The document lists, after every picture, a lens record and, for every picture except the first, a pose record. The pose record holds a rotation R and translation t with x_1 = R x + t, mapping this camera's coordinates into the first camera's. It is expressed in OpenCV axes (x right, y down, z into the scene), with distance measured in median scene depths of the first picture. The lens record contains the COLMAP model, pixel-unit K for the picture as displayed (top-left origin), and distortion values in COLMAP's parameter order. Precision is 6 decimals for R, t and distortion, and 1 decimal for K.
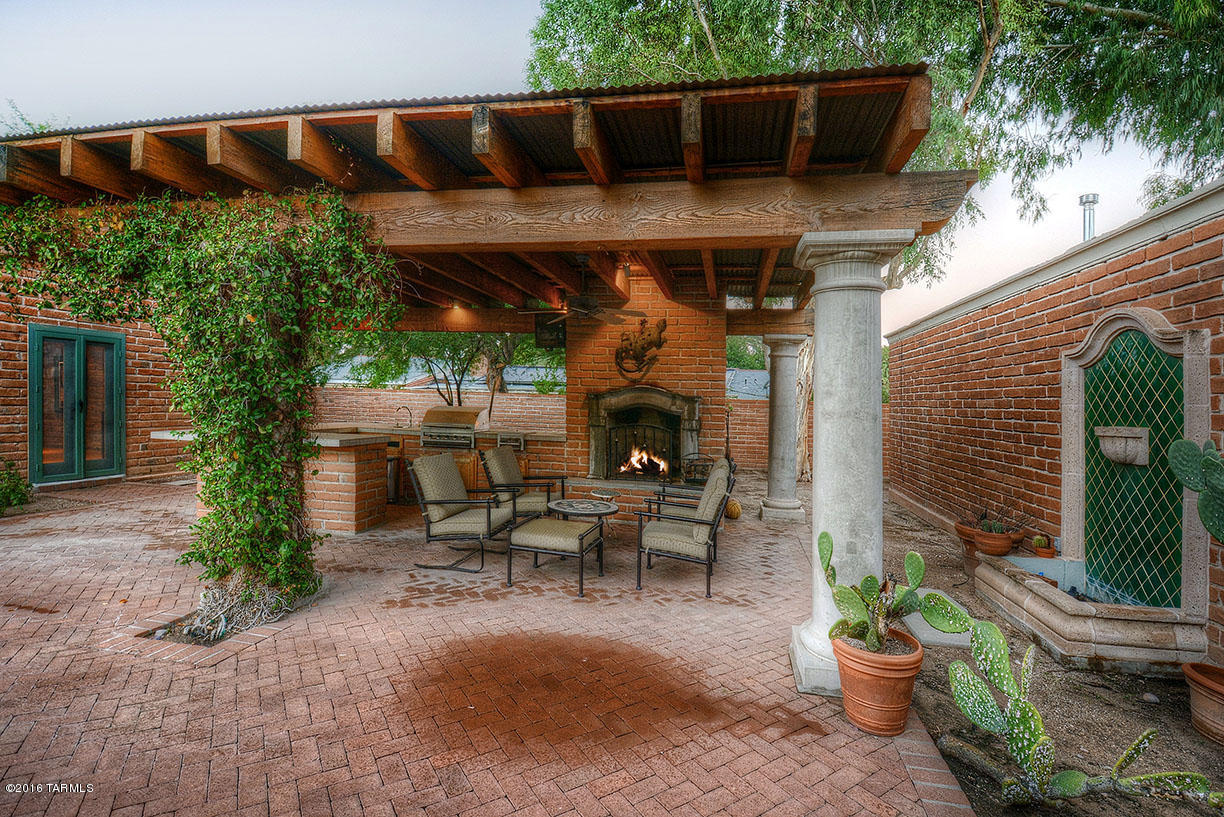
lens RADIAL K [[611.3, 0, 614.0], [0, 611.3, 402.7], [0, 0, 1]] dist [-0.040934, -0.001556]
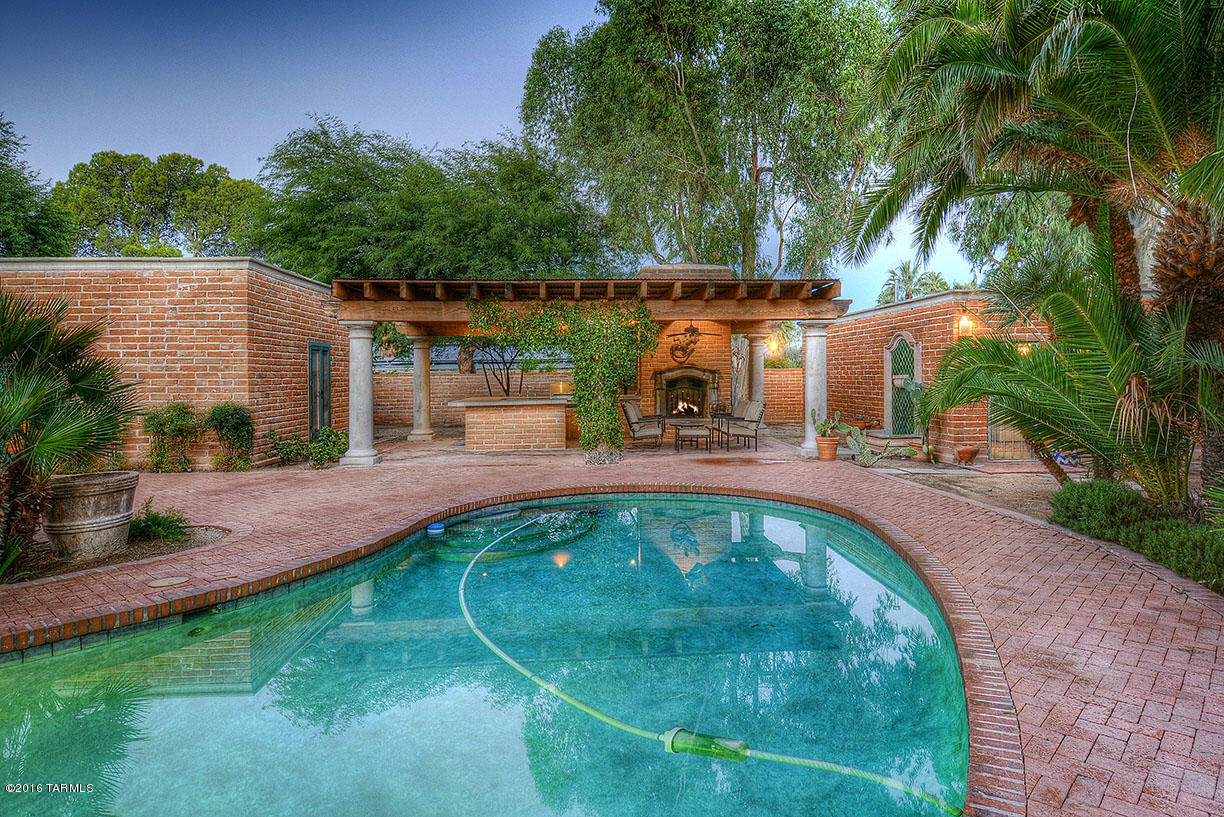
lens RADIAL K [[699.1, 0, 643.0], [0, 699.1, 383.1], [0, 0, 1]] dist [-0.015838, -0.002813]
pose [[0.971204, -0.052041, 0.232496, -0.551150], [0.048214, 0.998592, 0.022115, -0.026624], [-0.233320, -0.010269, 0.972346, -0.973480]]
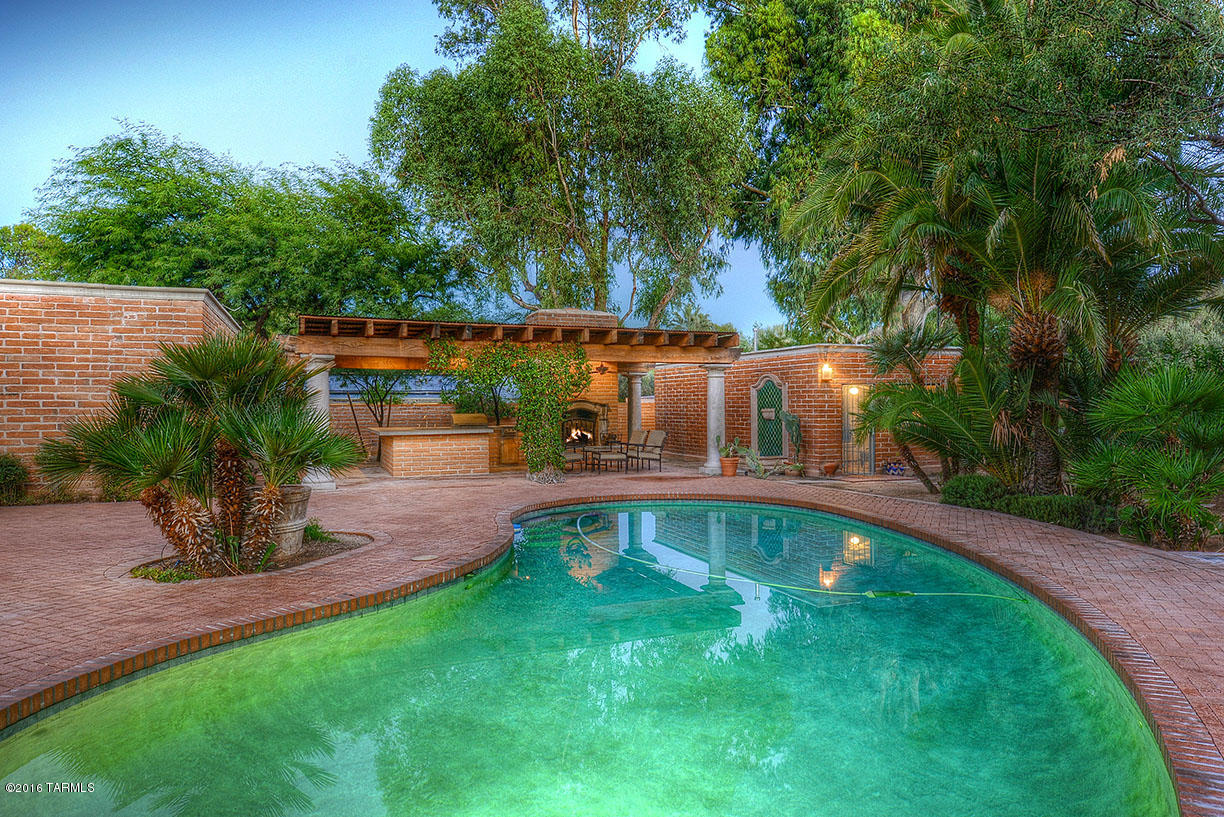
lens RADIAL K [[720.7, 0, 601.0], [0, 720.7, 399.0], [0, 0, 1]] dist [-0.004876, 0.001152]
pose [[0.870682, -0.036654, 0.490479, -1.063090], [0.036923, 0.999276, 0.009133, -0.047002], [-0.490459, 0.010158, 0.871405, -1.131165]]
